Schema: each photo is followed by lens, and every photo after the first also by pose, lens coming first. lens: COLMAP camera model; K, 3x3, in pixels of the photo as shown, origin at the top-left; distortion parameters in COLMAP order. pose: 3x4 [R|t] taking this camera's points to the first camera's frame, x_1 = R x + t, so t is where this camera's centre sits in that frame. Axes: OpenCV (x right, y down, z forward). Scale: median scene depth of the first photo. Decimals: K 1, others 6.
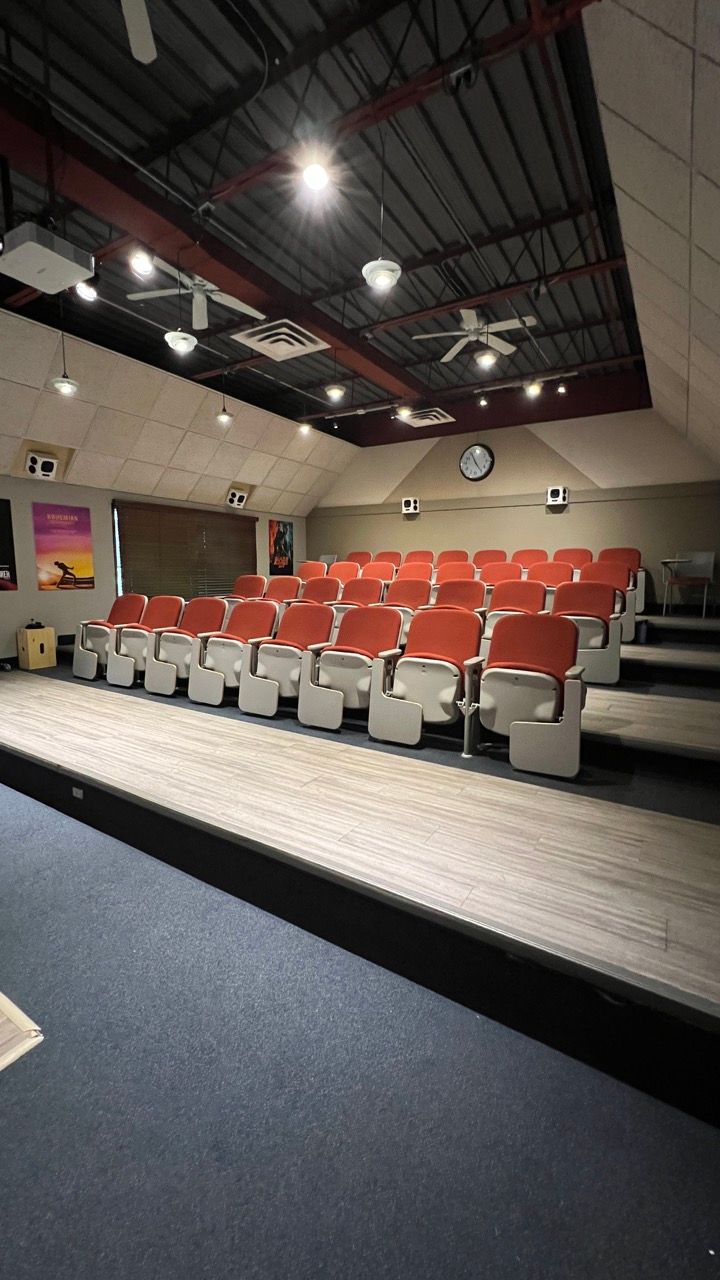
lens RADIAL K [[511.9, 0, 360.0], [0, 511.9, 640.0], [0, 0, 1]] dist [0.001782, -0.000107]
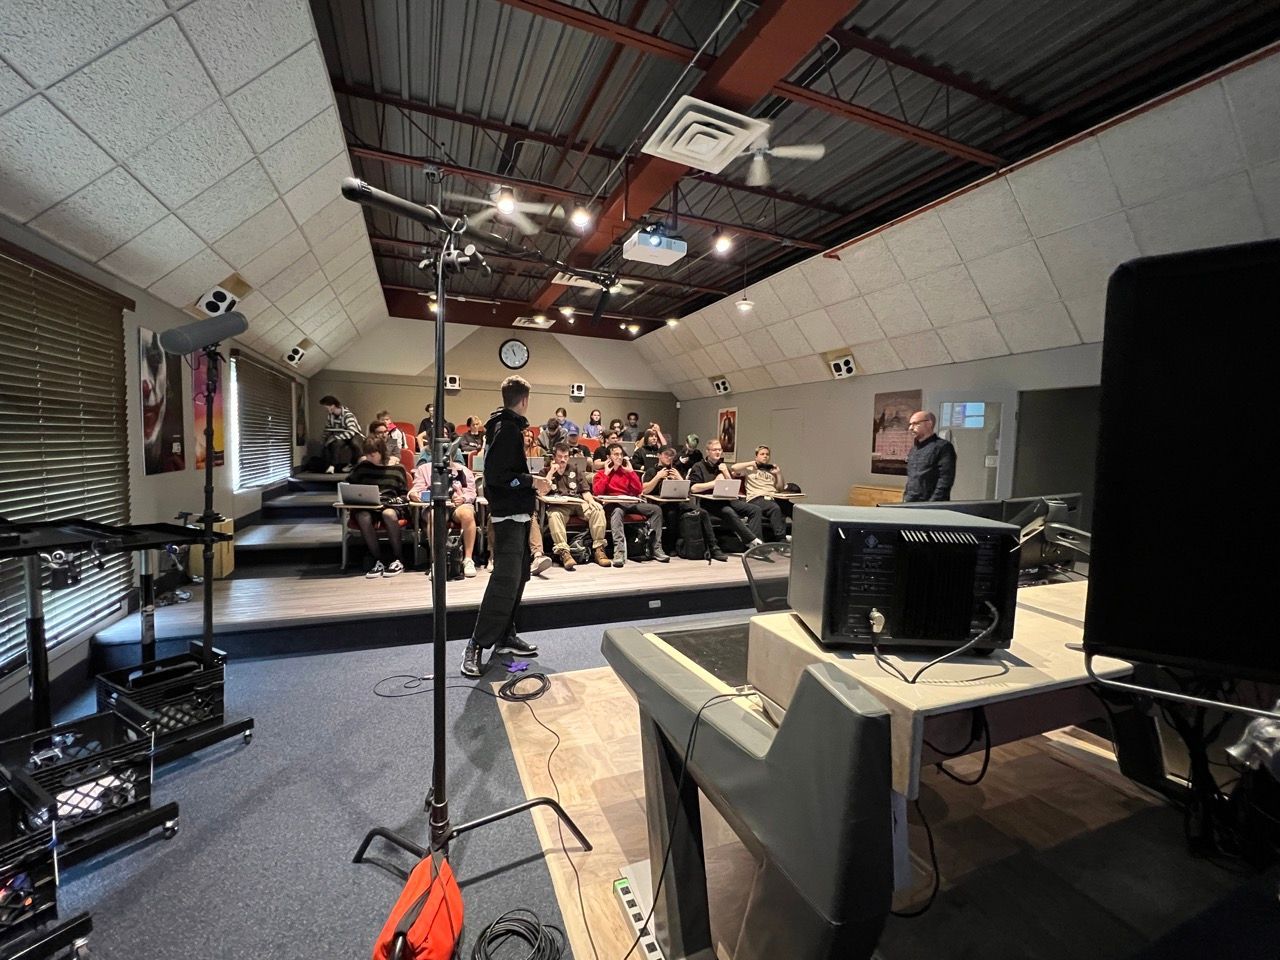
lens RADIAL K [[532.4, 0, 640.0], [0, 532.4, 480.0], [0, 0, 1]] dist [0.000531, -0.000147]
pose [[0.583378, -0.048695, 0.810740, -0.734508], [0.095482, 0.995391, -0.008920, -0.014429], [-0.806569, 0.082615, 0.585339, 0.059421]]
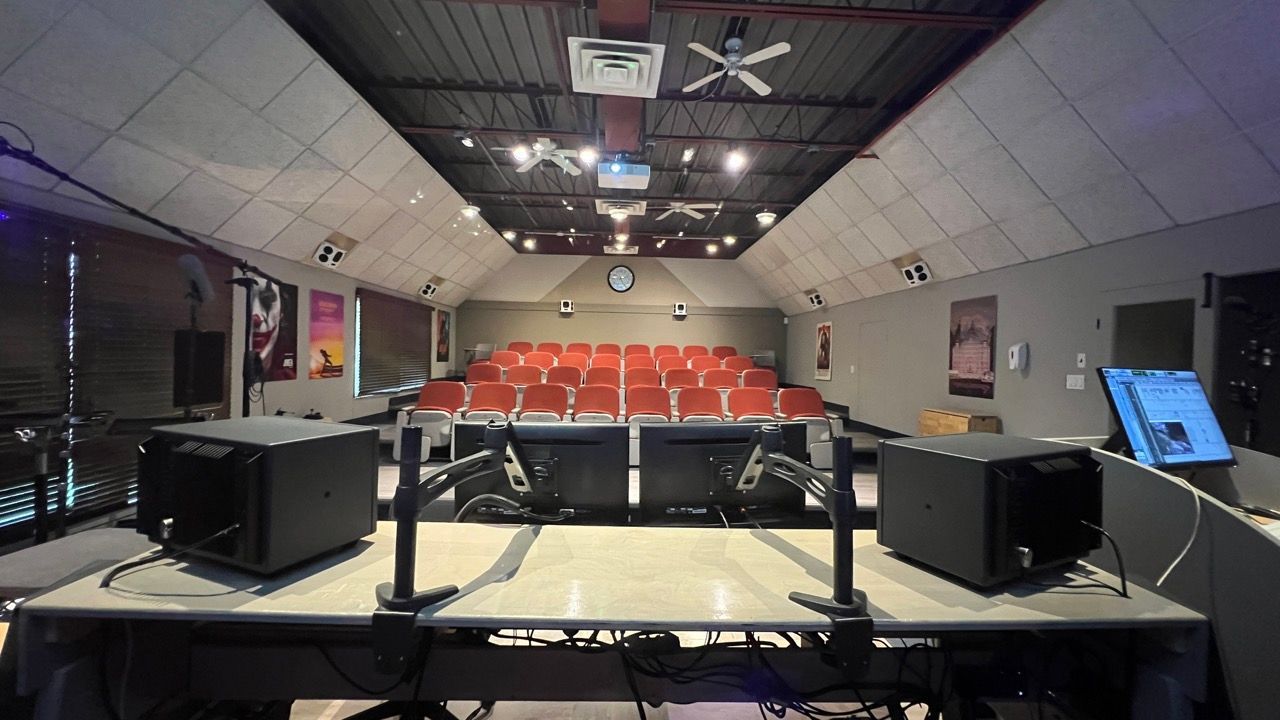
lens RADIAL K [[511.9, 0, 640.0], [0, 511.9, 360.0], [0, 0, 1]] dist [0.001782, -0.000107]
pose [[0.828514, 0.006775, 0.559927, -0.550913], [0.062968, 0.992458, -0.105181, 0.005221], [-0.556417, 0.122401, 0.821838, -0.106385]]
